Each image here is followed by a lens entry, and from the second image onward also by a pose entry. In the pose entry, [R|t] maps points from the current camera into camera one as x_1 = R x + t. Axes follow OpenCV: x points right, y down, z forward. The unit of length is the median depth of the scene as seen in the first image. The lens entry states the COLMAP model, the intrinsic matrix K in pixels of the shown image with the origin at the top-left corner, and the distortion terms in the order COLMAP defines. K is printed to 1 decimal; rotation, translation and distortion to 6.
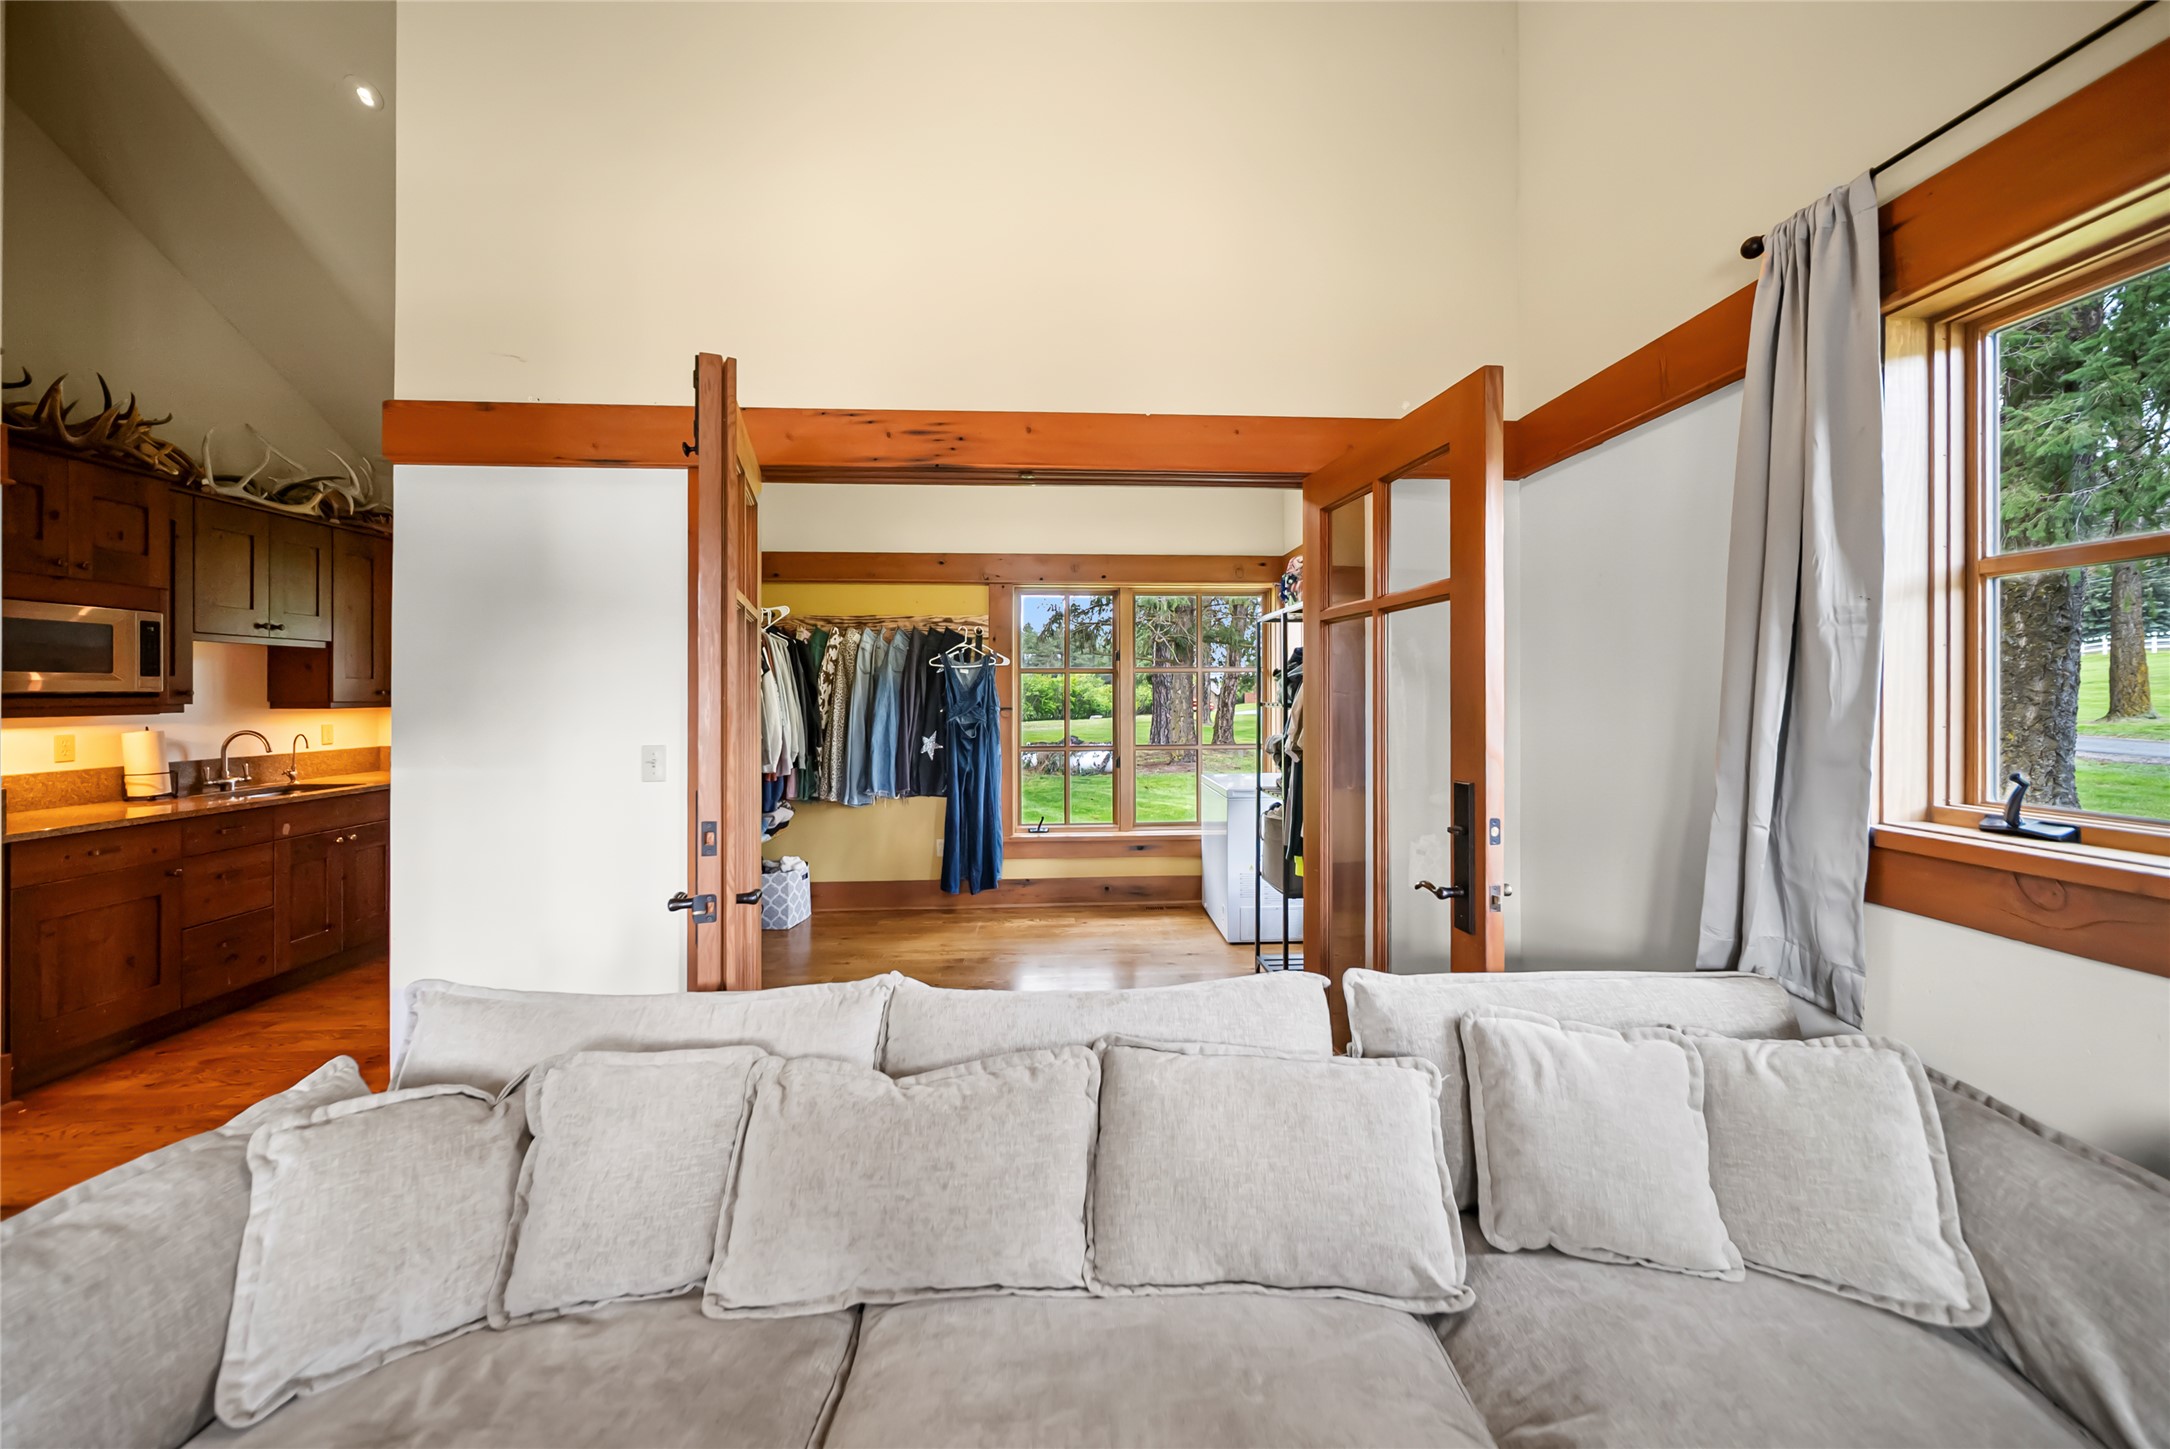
lens RADIAL K [[798.3, 0, 1097.1], [0, 798.3, 691.5], [0, 0, 1]] dist [-0.001660, -0.000354]
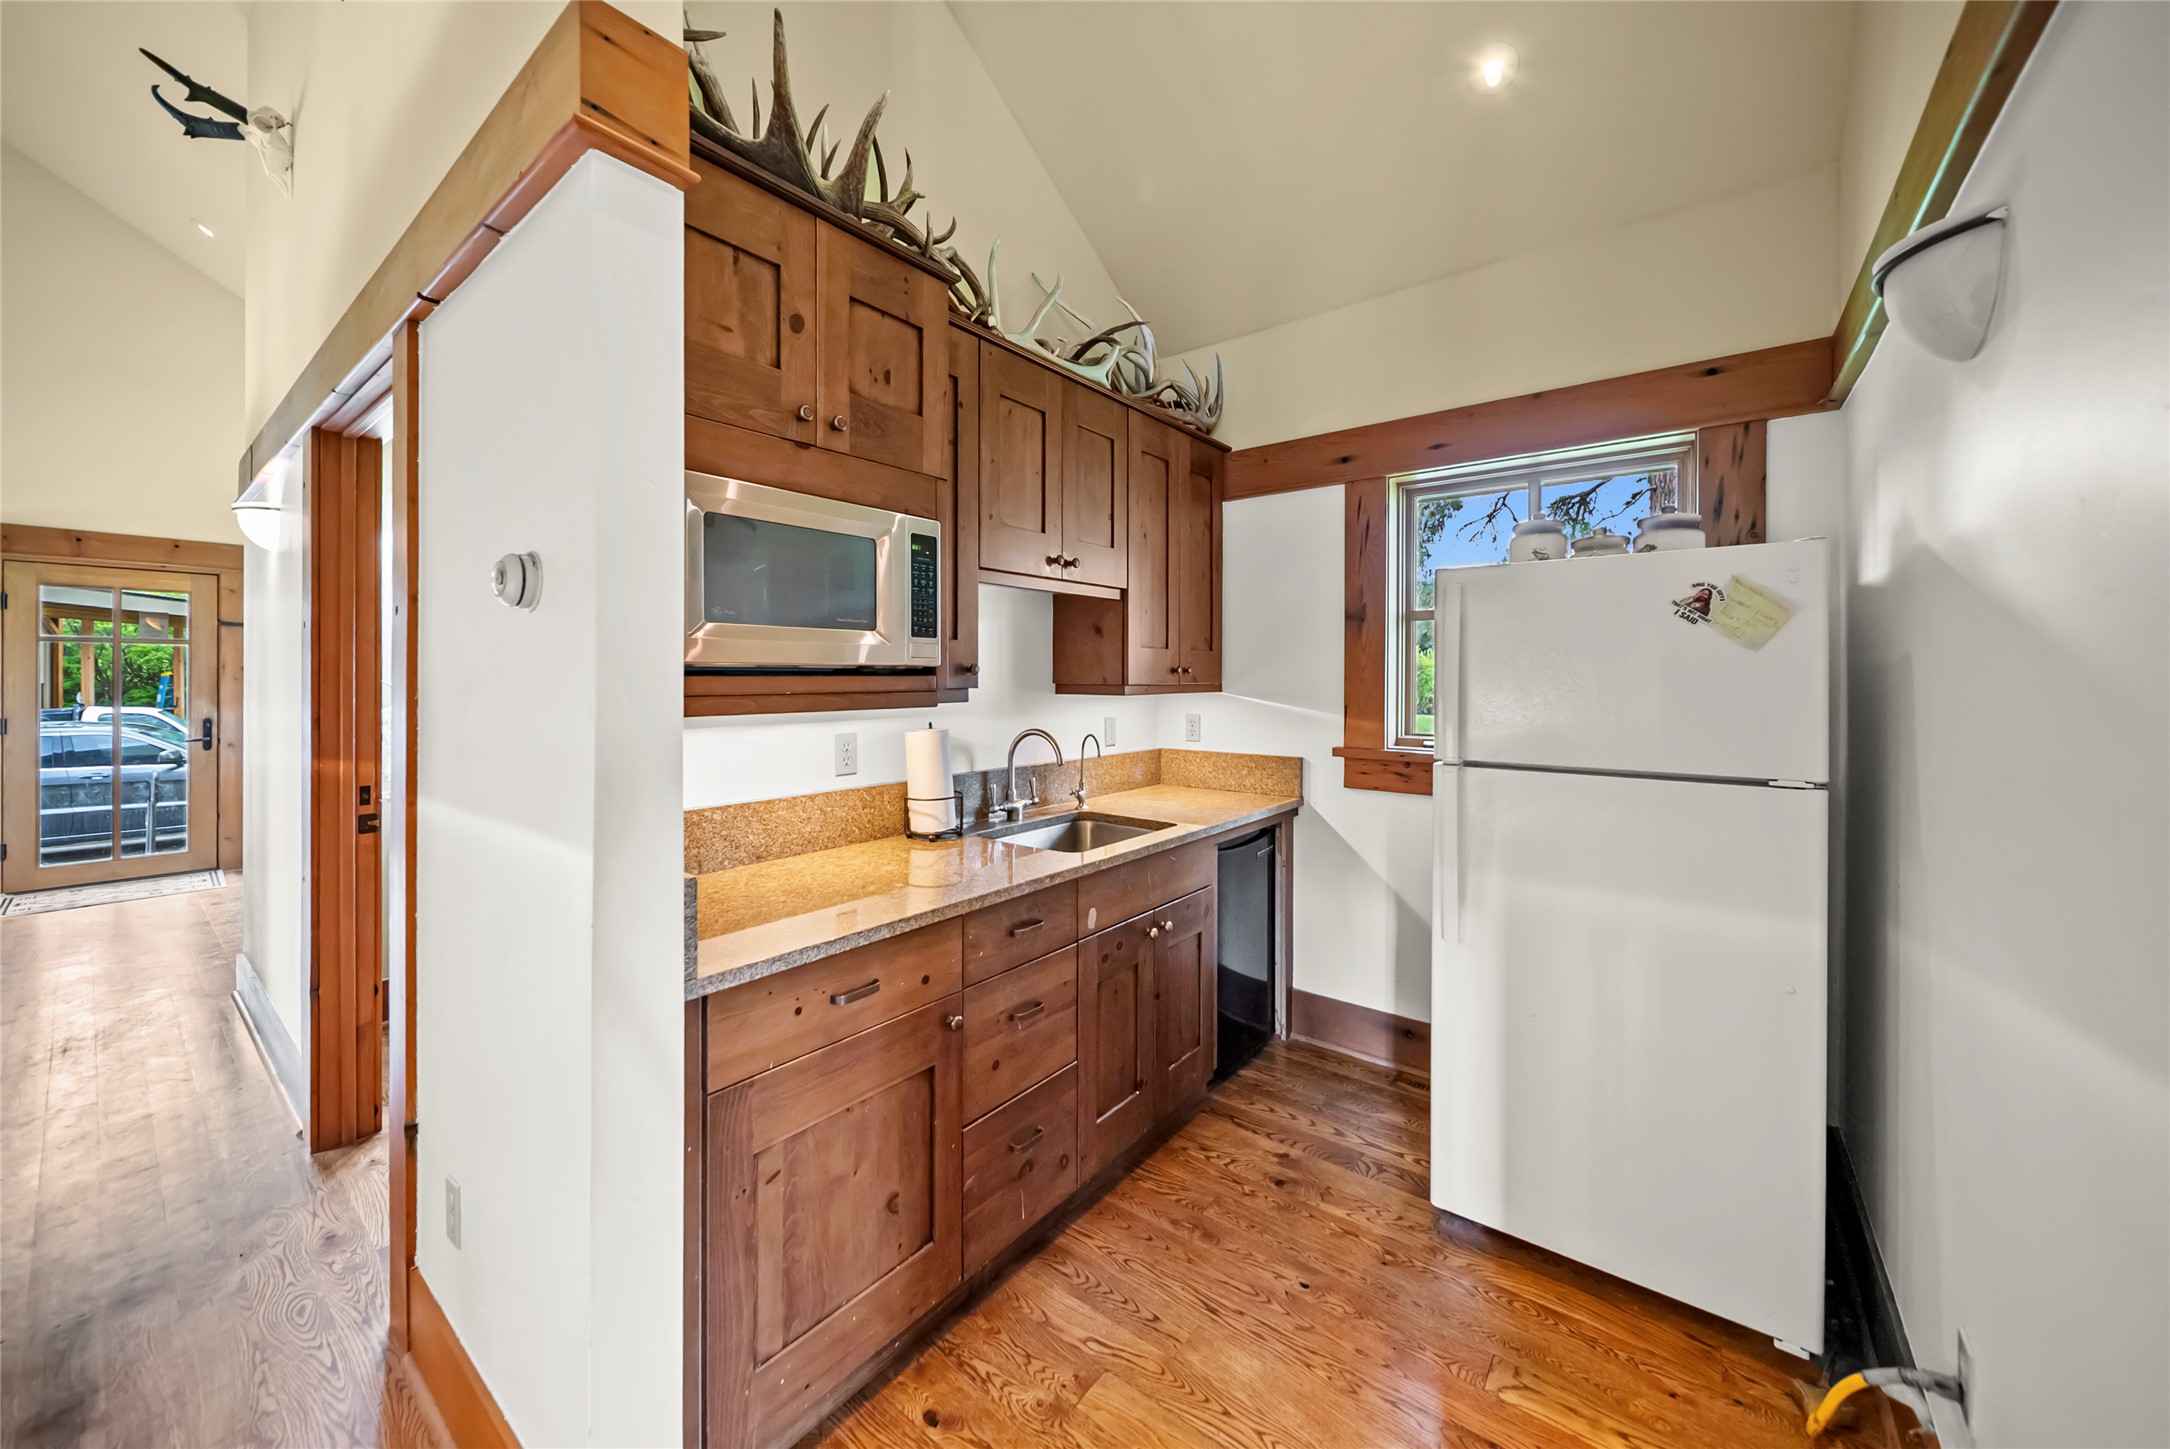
lens RADIAL K [[787.9, 0, 1082.6], [0, 787.9, 680.2], [0, 0, 1]] dist [-0.001901, -0.000285]
pose [[0.749563, 0.006746, -0.661899, -0.682720], [-0.001255, 0.999961, 0.008770, 0.004578], [0.661932, -0.005743, 0.749542, 0.605799]]
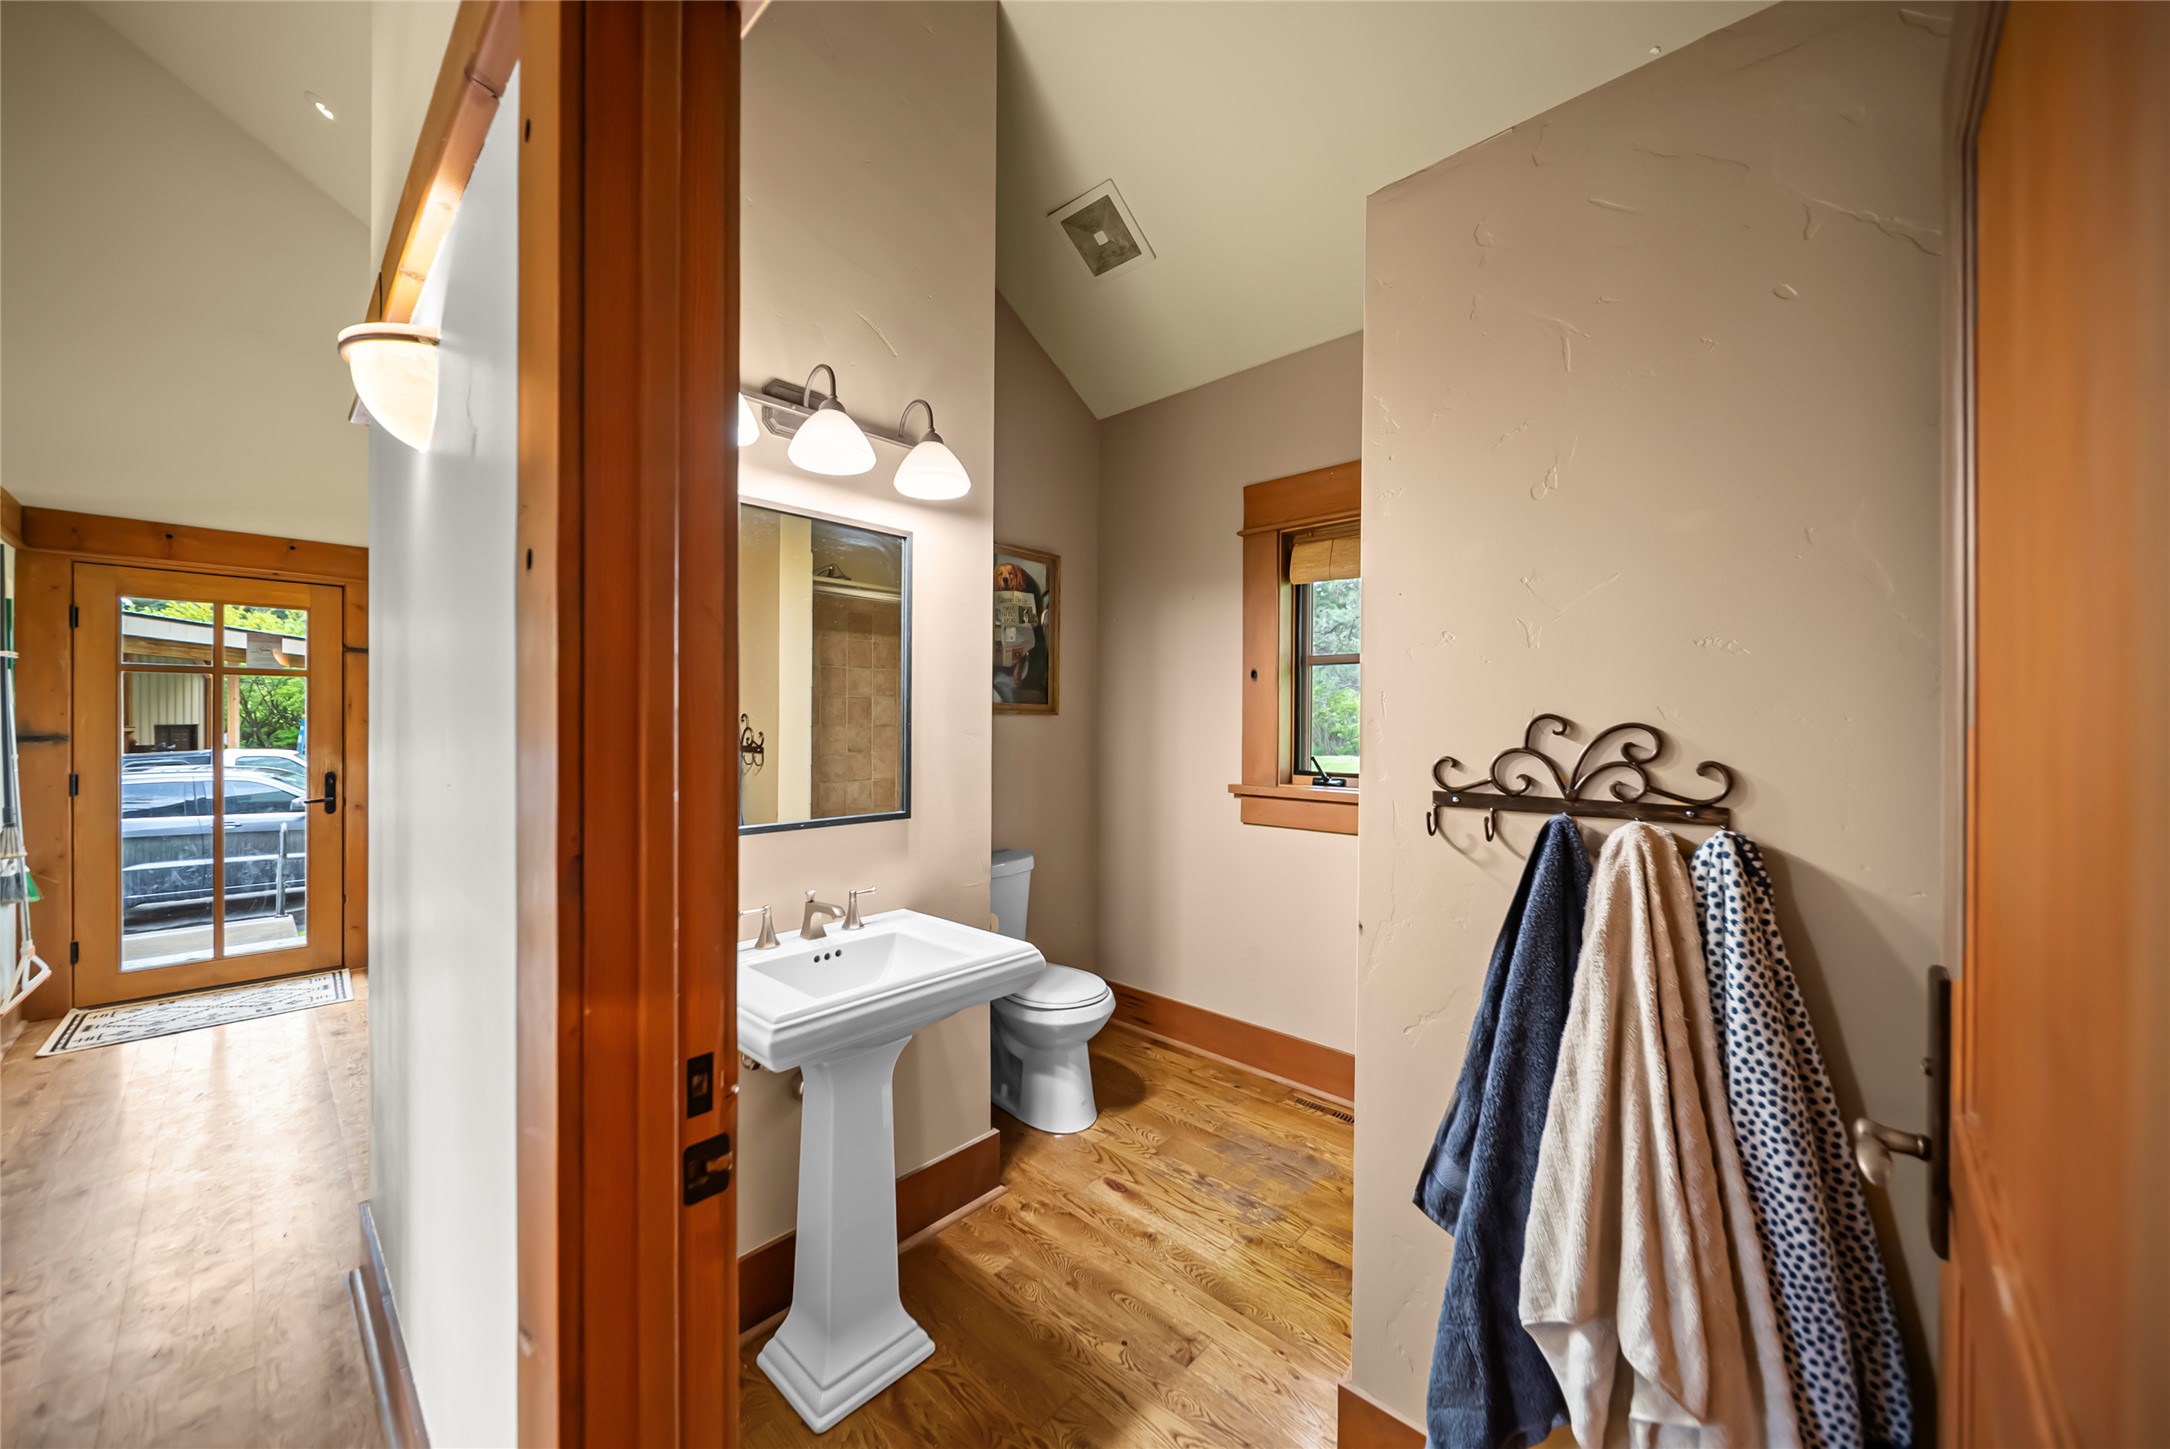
lens RADIAL K [[782.9, 0, 1085.0], [0, 782.9, 724.5], [0, 0, 1]] dist [-0.000808, -0.000081]
pose [[0.691922, 0.009963, -0.721903, -1.339767], [-0.001878, 0.999926, 0.012000, 0.006577], [0.721970, -0.006947, 0.691890, 0.629969]]
